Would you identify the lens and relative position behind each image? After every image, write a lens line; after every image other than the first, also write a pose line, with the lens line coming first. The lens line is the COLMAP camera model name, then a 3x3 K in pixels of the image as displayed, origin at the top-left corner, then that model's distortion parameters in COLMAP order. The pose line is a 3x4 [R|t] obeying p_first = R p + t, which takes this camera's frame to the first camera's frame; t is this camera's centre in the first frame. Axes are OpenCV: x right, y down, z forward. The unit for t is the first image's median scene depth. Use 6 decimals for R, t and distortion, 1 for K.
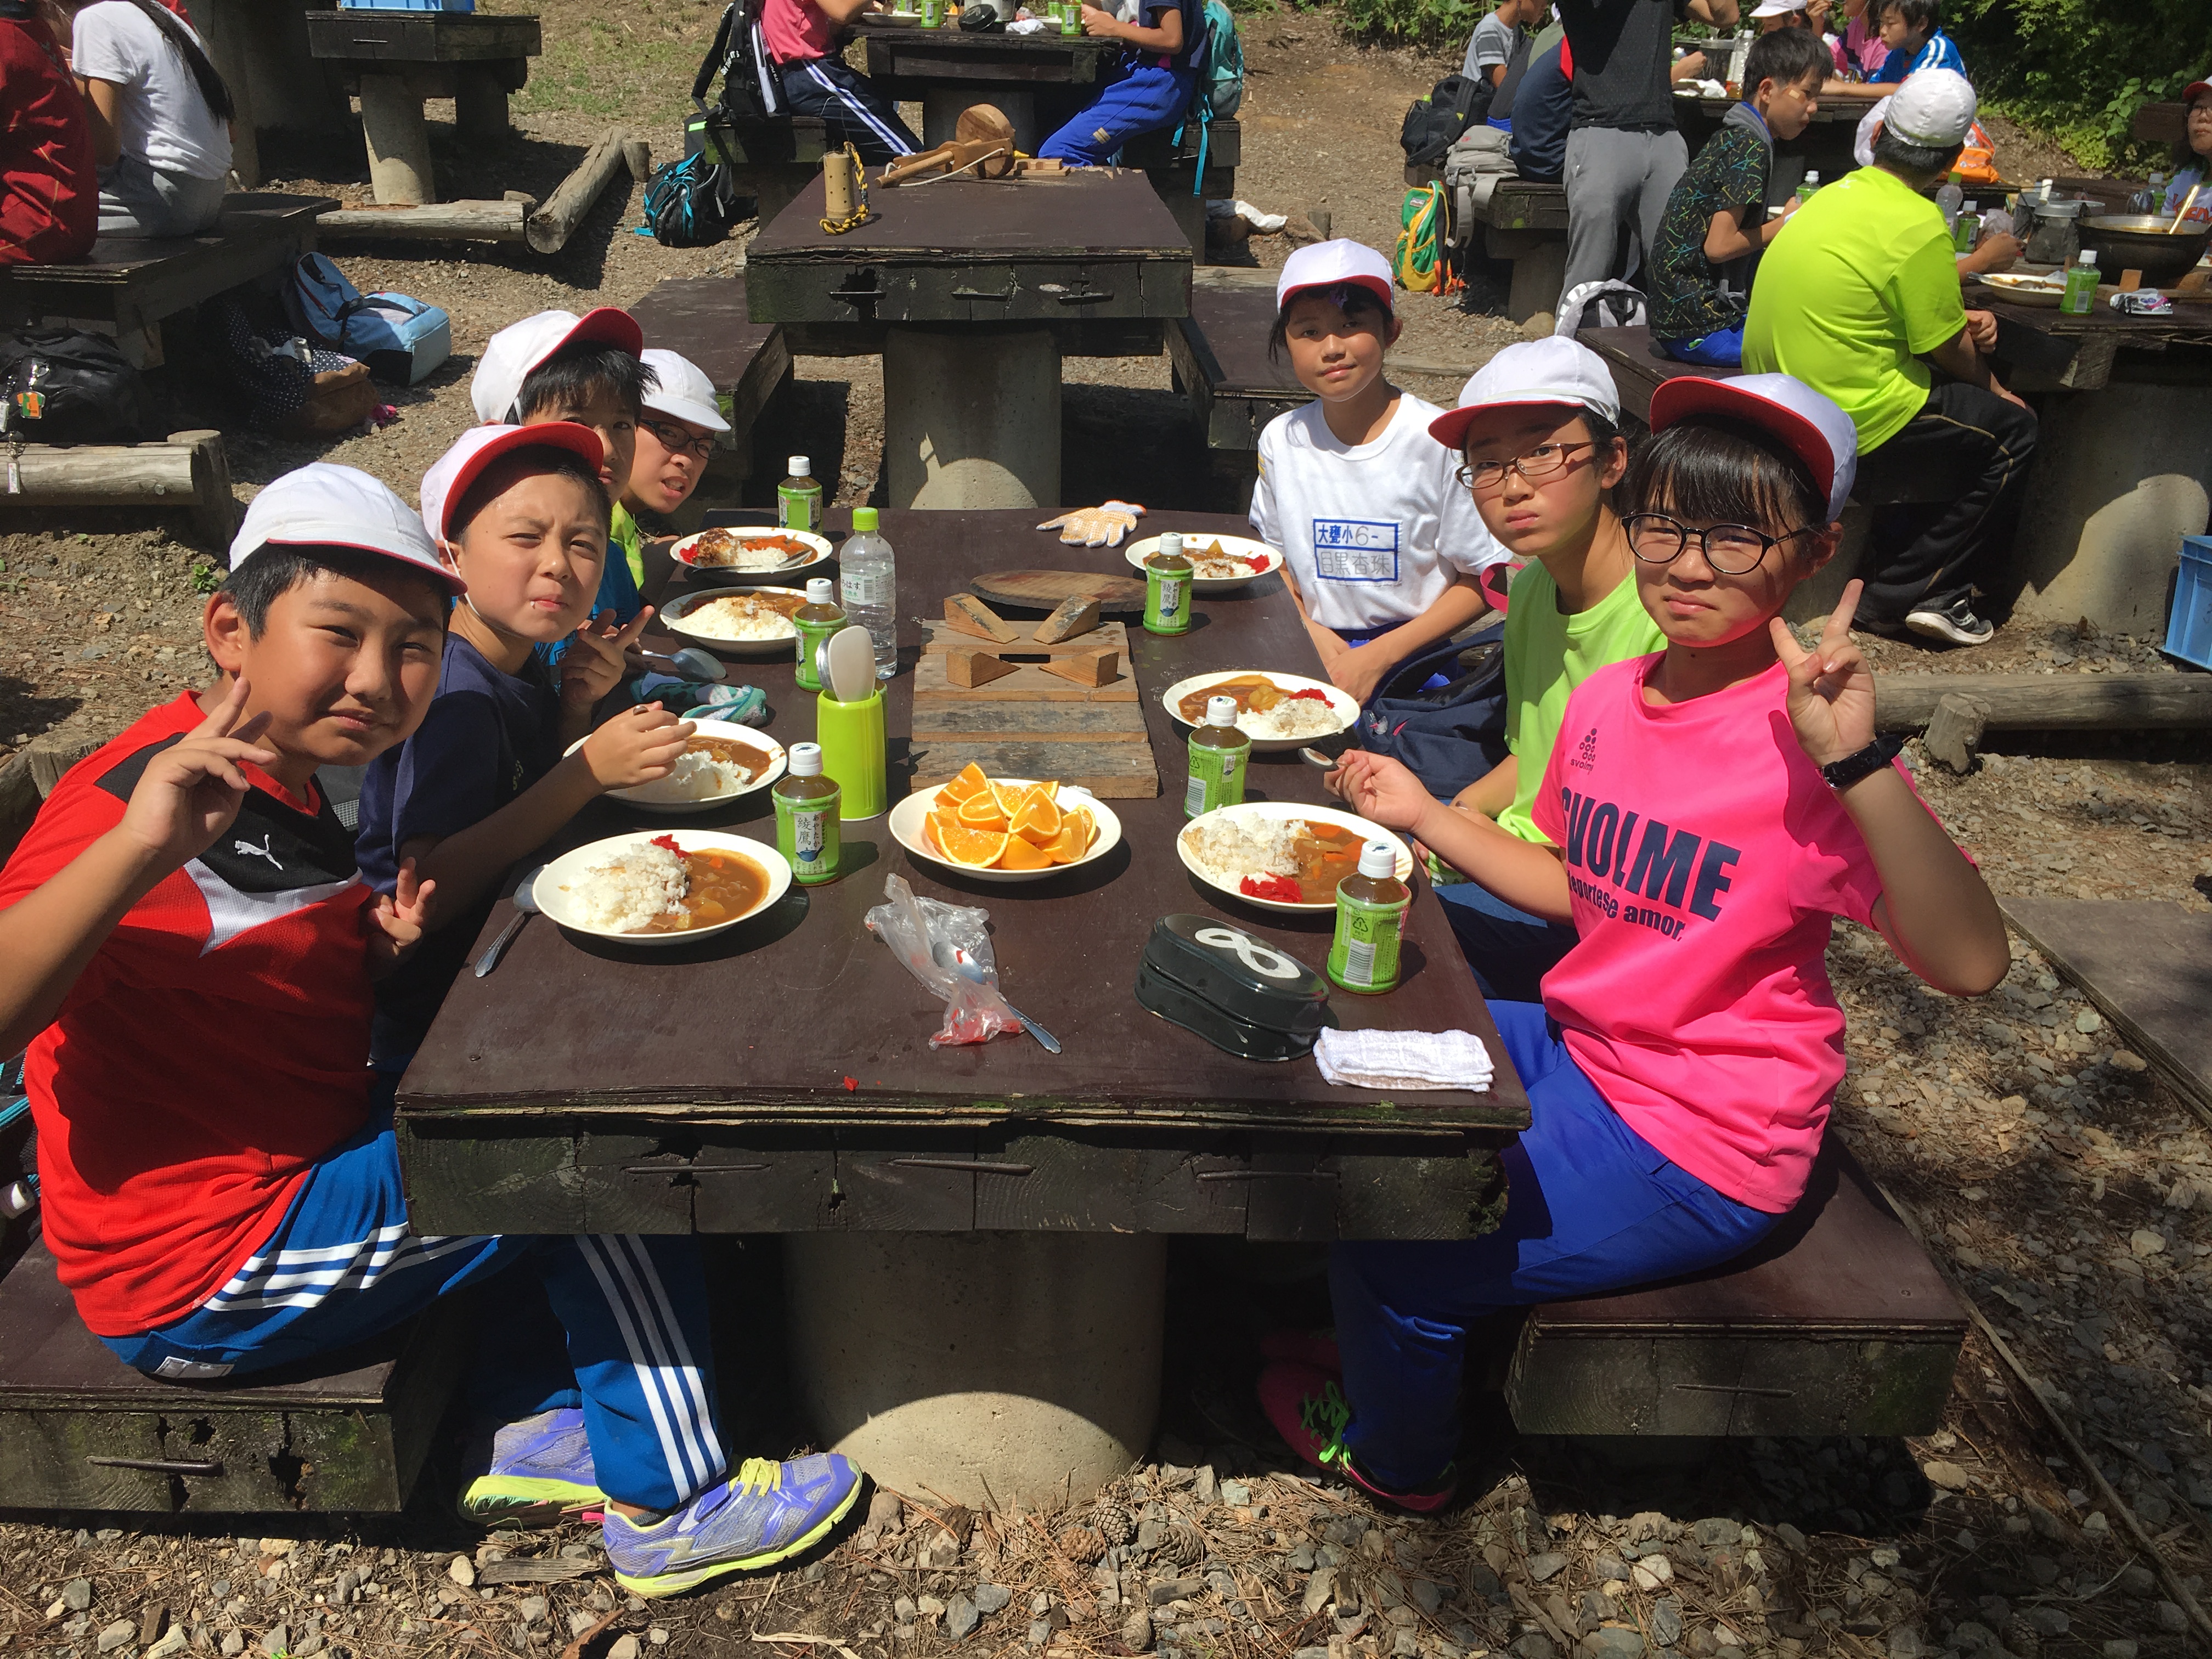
lens RADIAL K [[1862.1, 0, 1106.5], [0, 1862.1, 831.4], [0, 0, 1]] dist [0.009962, 0.002881]
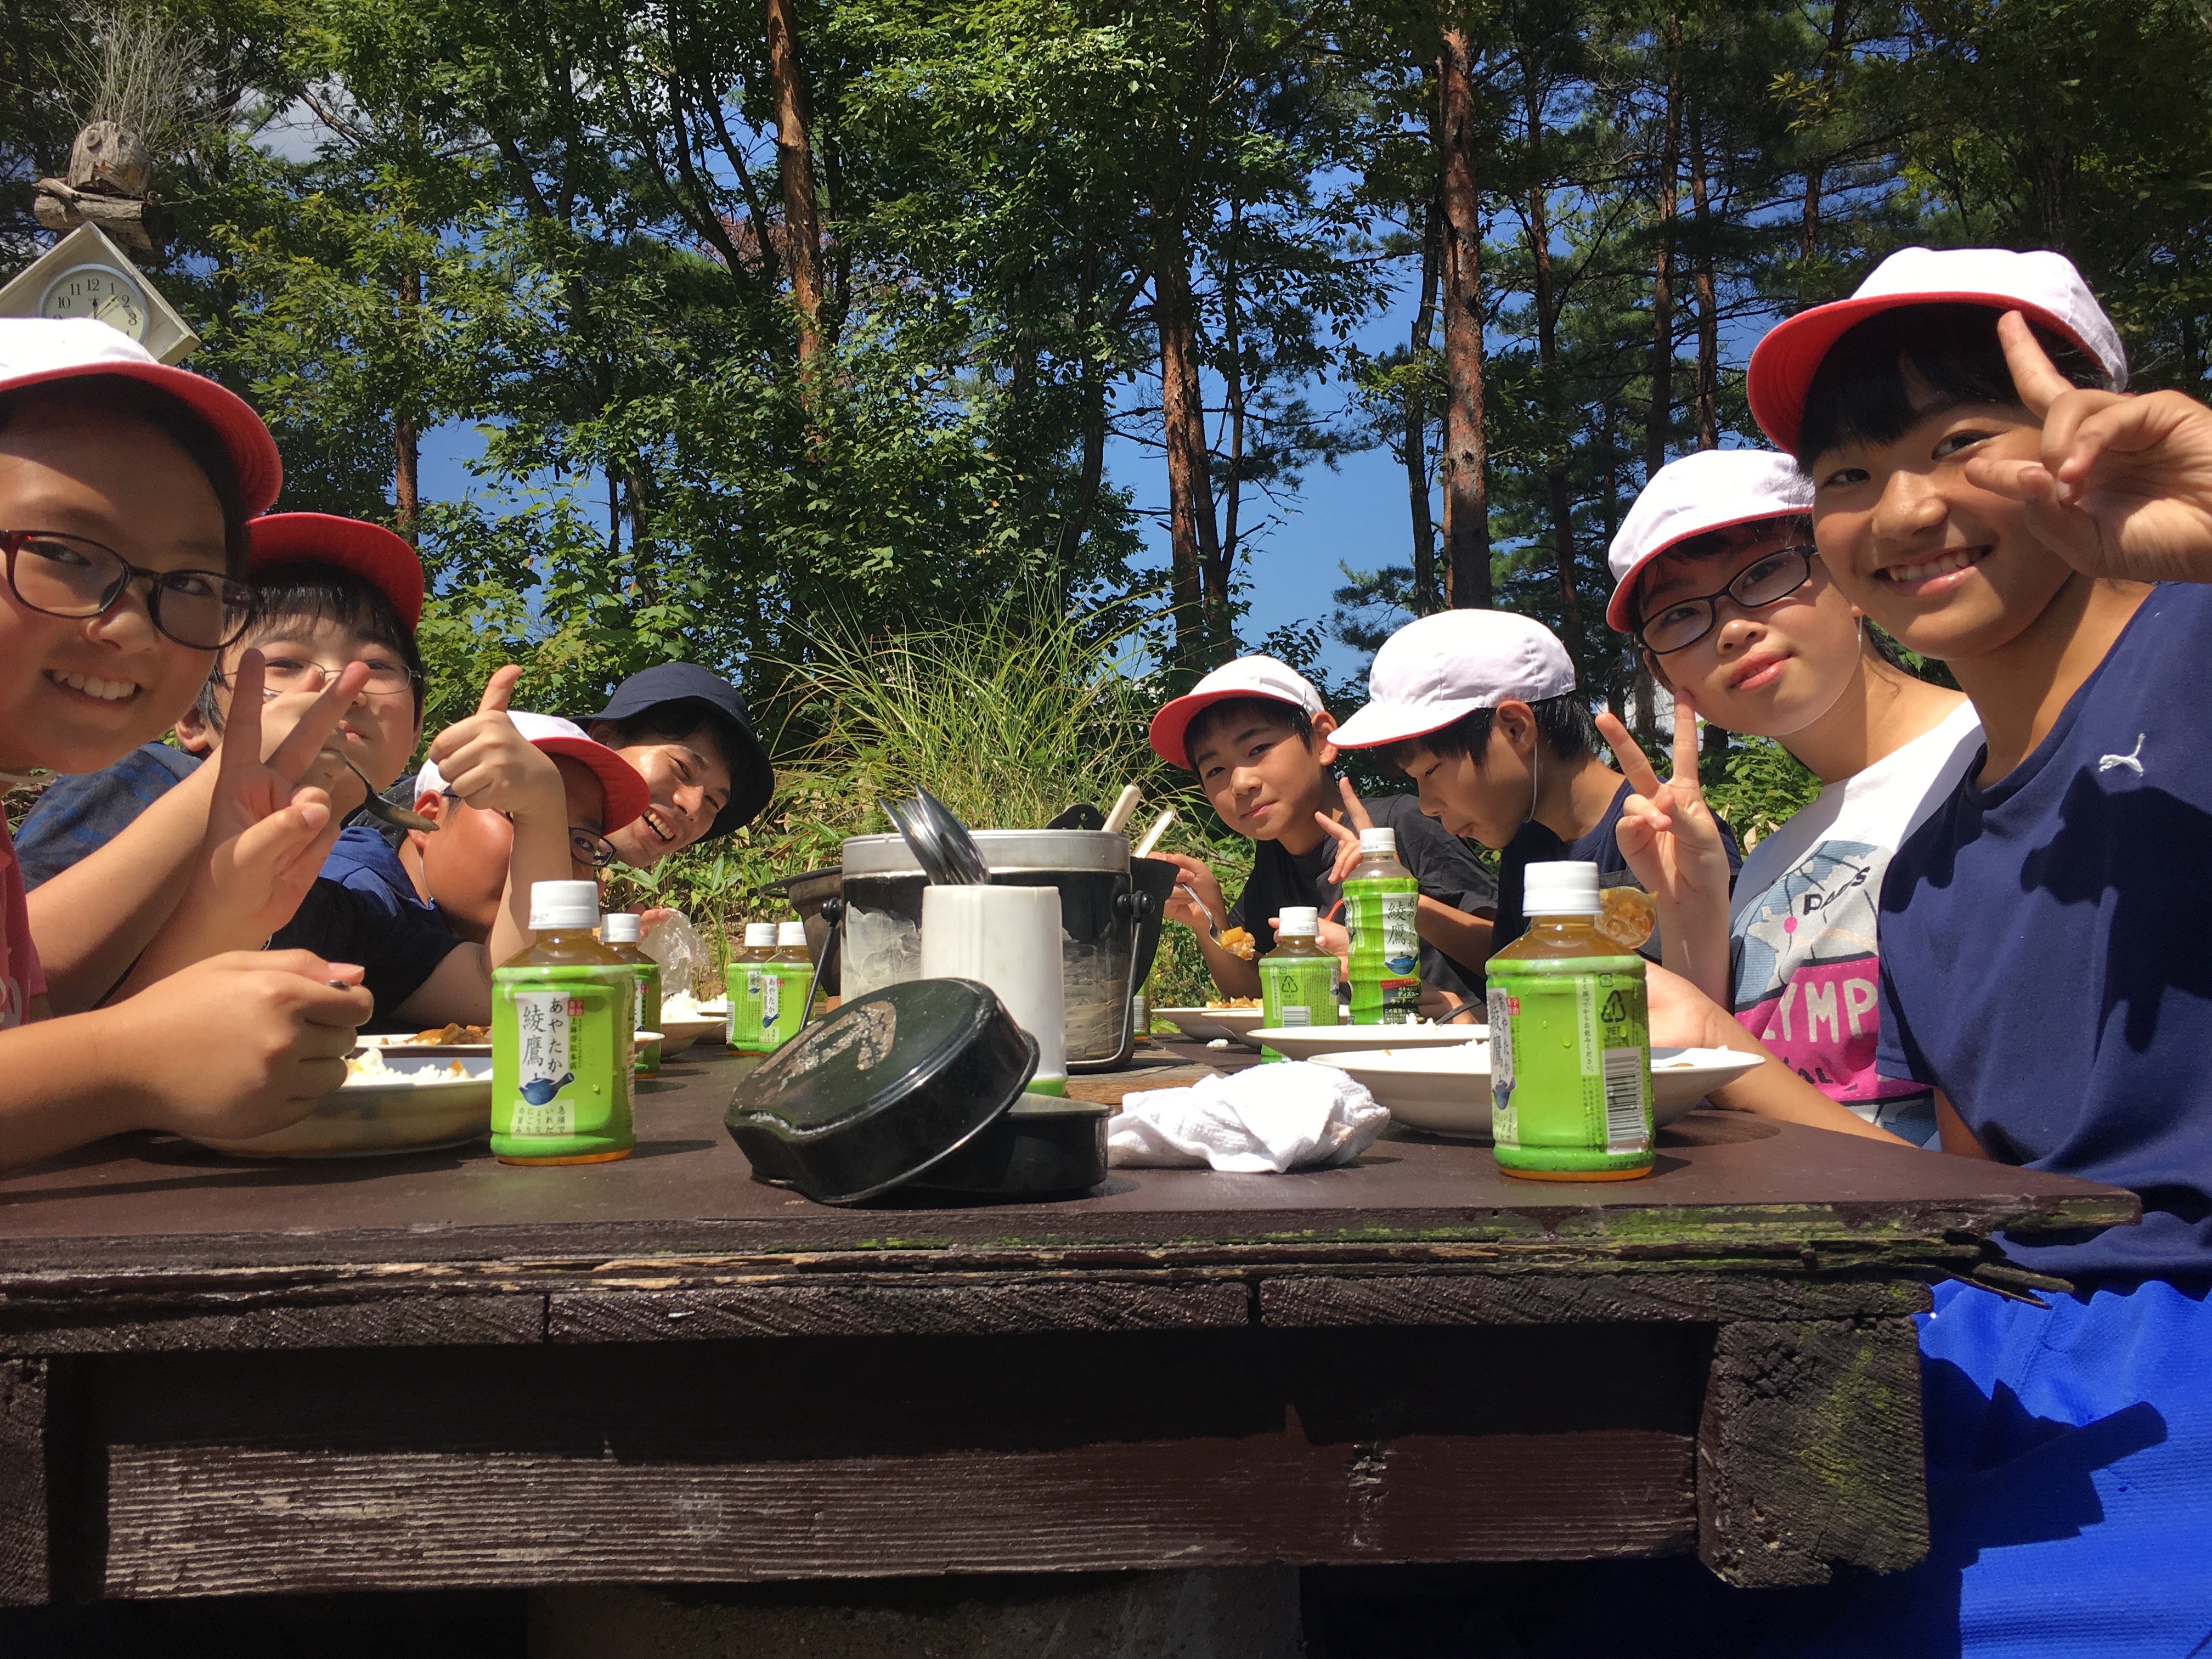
lens RADIAL K [[1862.1, 0, 1106.9], [0, 1862.1, 829.8], [0, 0, 1]] dist [0.009962, 0.002881]
pose [[0.998711, -0.050712, -0.002076, -0.052518], [0.043320, 0.873023, -0.485751, -0.387522], [0.026445, 0.485035, 0.874095, 0.879281]]
